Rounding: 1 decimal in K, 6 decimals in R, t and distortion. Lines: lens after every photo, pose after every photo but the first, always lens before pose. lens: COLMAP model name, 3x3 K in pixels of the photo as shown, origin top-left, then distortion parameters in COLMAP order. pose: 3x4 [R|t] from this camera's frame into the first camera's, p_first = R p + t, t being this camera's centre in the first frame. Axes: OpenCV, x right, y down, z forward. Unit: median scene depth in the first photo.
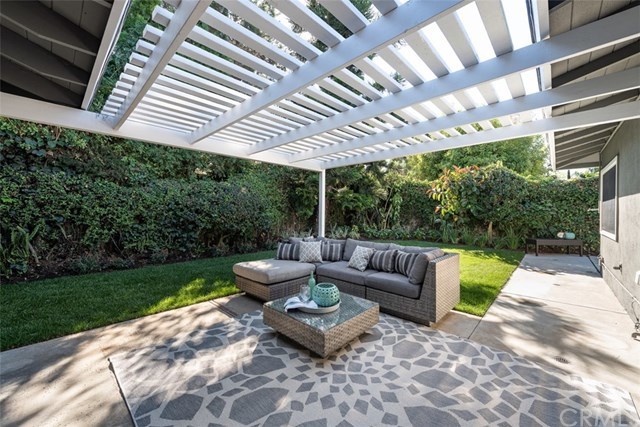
lens RADIAL K [[254.3, 0, 318.0], [0, 254.3, 212.4], [0, 0, 1]] dist [-0.016322, -0.000104]
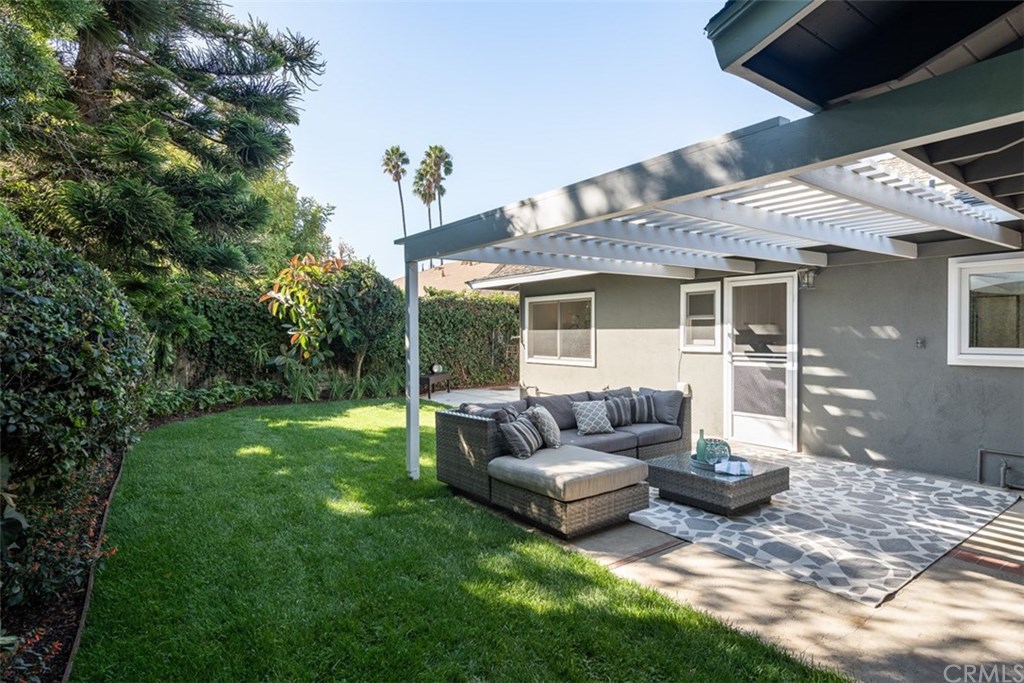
lens RADIAL K [[541.9, 0, 509.2], [0, 541.9, 339.7], [0, 0, 1]] dist [0.002830, 0.000292]
pose [[0.151648, -0.017036, 0.988288, -1.965440], [0.006351, 0.999848, 0.016261, -0.084736], [-0.988414, 0.003811, 0.151733, 1.484392]]
